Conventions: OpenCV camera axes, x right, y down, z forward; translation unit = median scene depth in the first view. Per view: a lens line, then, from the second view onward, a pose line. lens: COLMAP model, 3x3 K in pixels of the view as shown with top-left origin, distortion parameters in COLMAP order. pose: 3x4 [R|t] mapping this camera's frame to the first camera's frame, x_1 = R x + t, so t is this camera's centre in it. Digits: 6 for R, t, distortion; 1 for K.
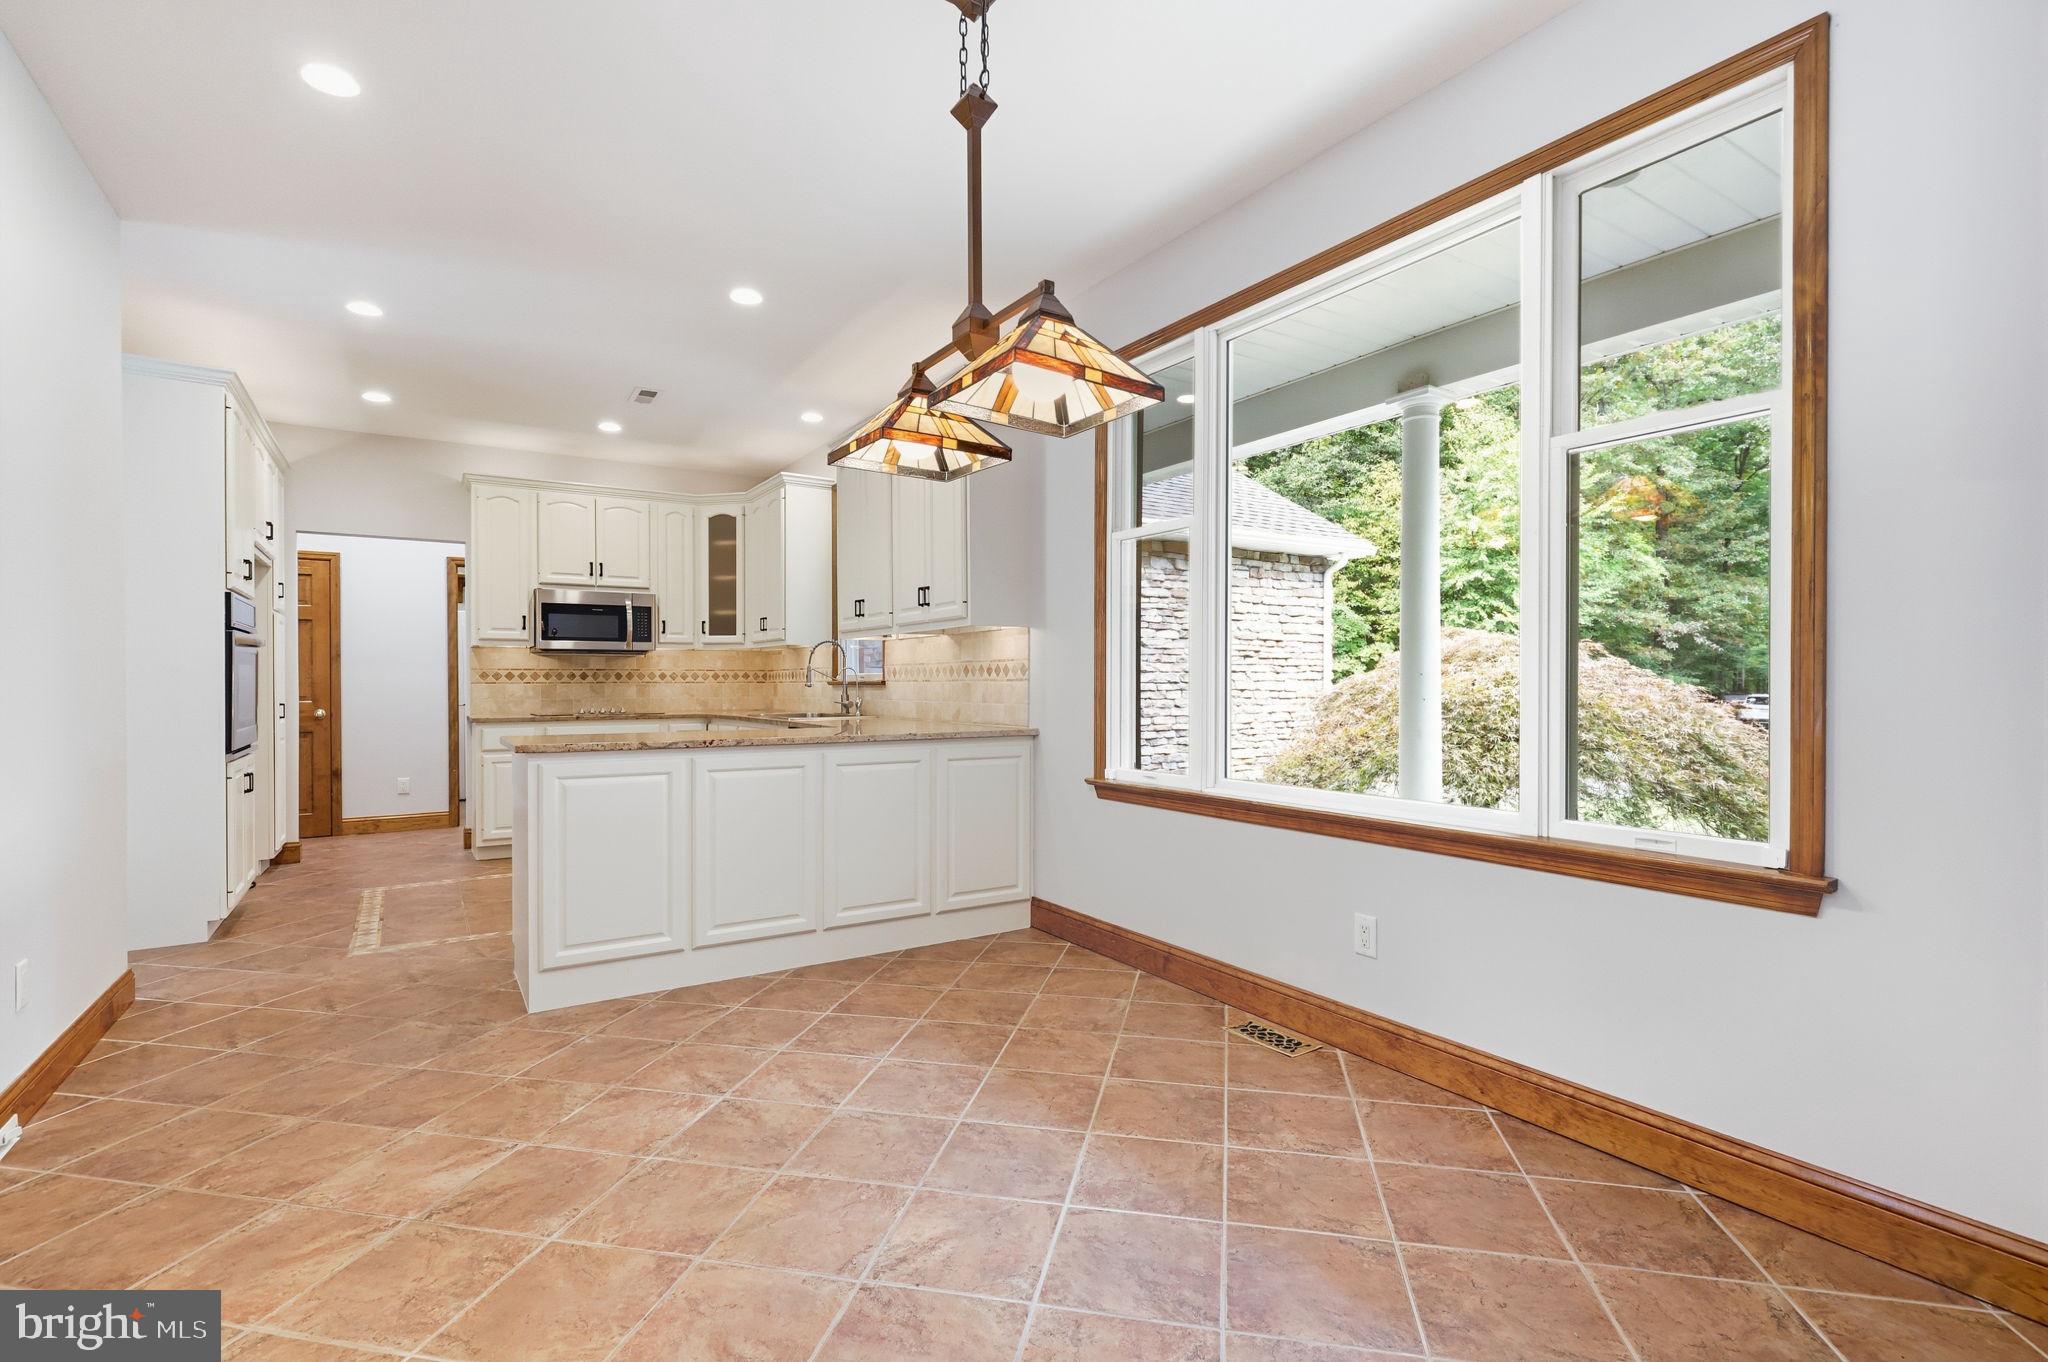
lens RADIAL K [[912.6, 0, 1012.4], [0, 912.6, 687.1], [0, 0, 1]] dist [-0.002380, 0.000000]
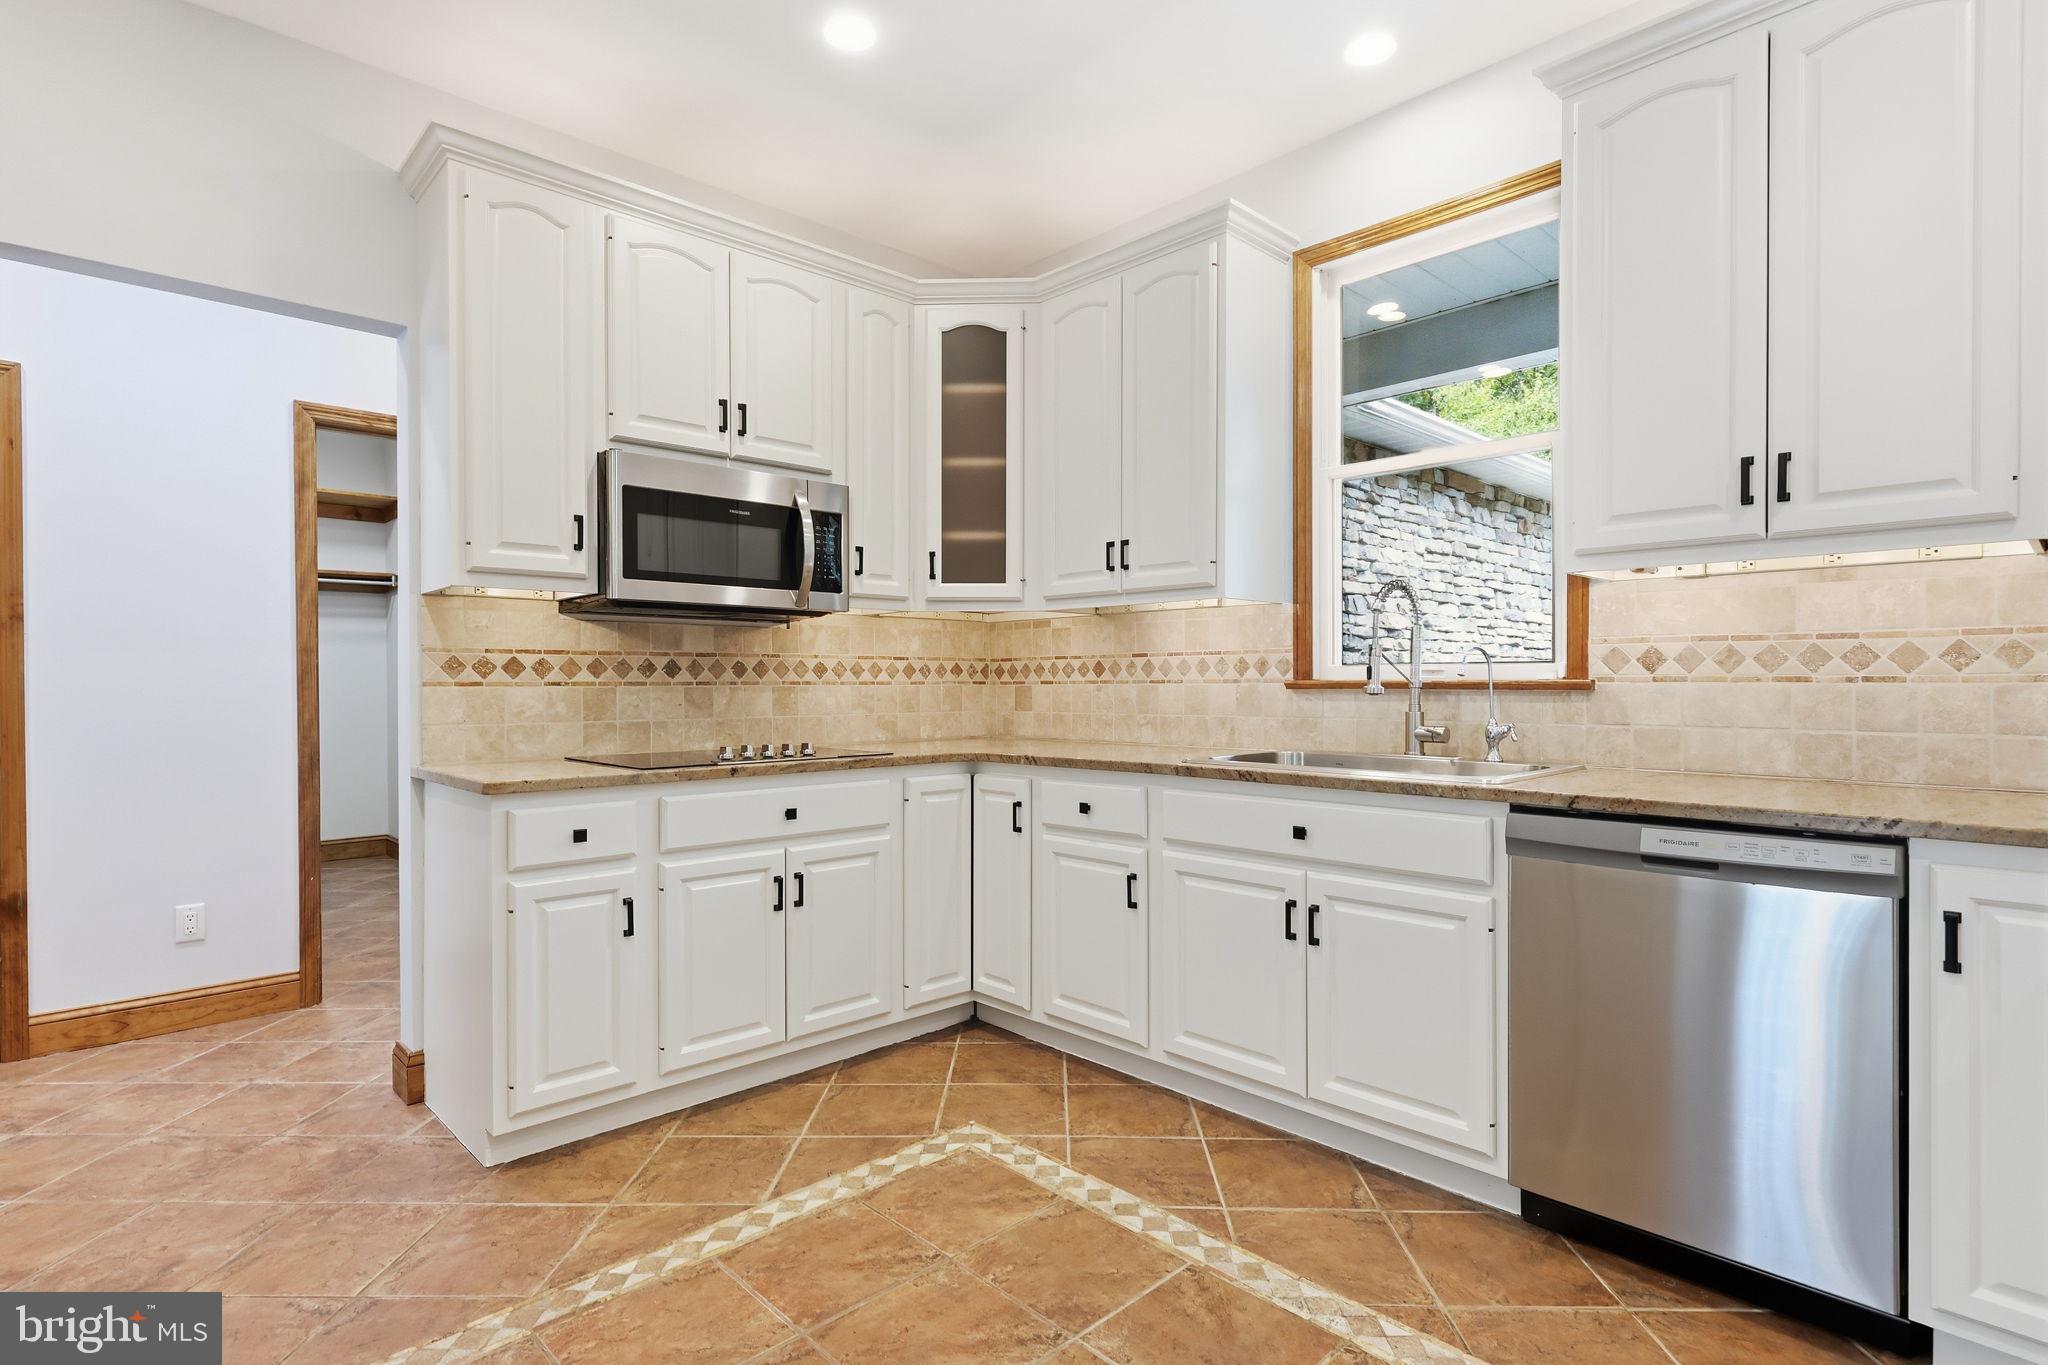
lens RADIAL K [[1008.6, 0, 1025.9], [0, 1008.6, 689.9], [0, 0, 1]] dist [0.000786, 0.000236]
pose [[0.983178, -0.000899, 0.182648, -0.413456], [0.000470, 0.999997, 0.002391, -0.002936], [-0.182649, -0.002265, 0.983176, 0.517264]]
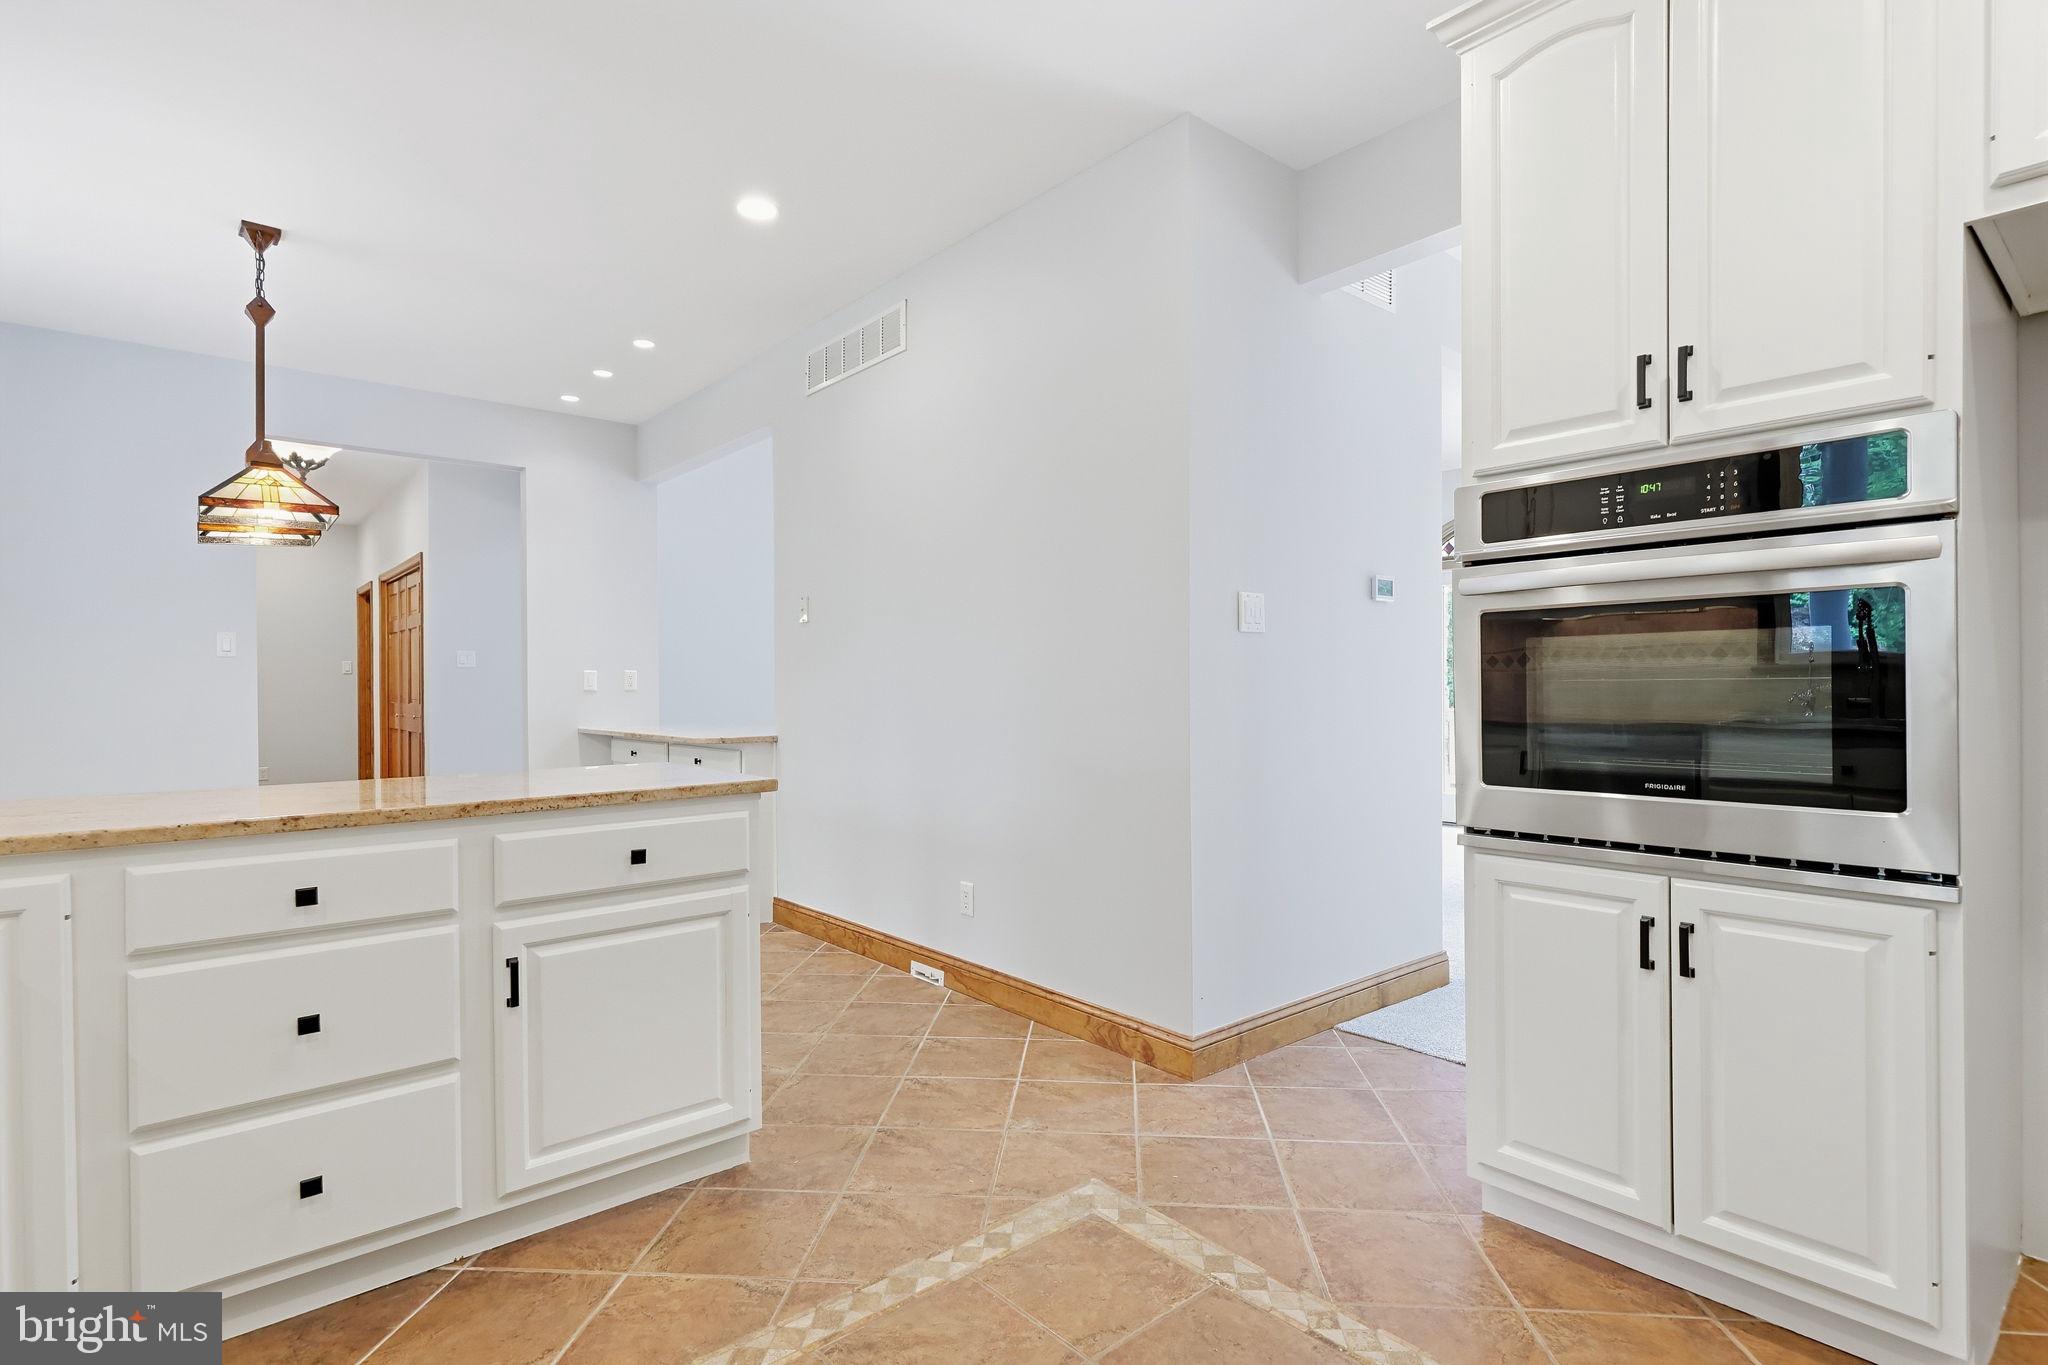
lens RADIAL K [[1022.8, 0, 1020.0], [0, 1022.8, 689.0], [0, 0, 1]] dist [-0.000051, -0.000915]
pose [[-0.992918, 0.010181, -0.118363, -0.361121], [0.009202, 0.999919, 0.008811, -0.003275], [0.118443, 0.007660, -0.992931, 0.943566]]
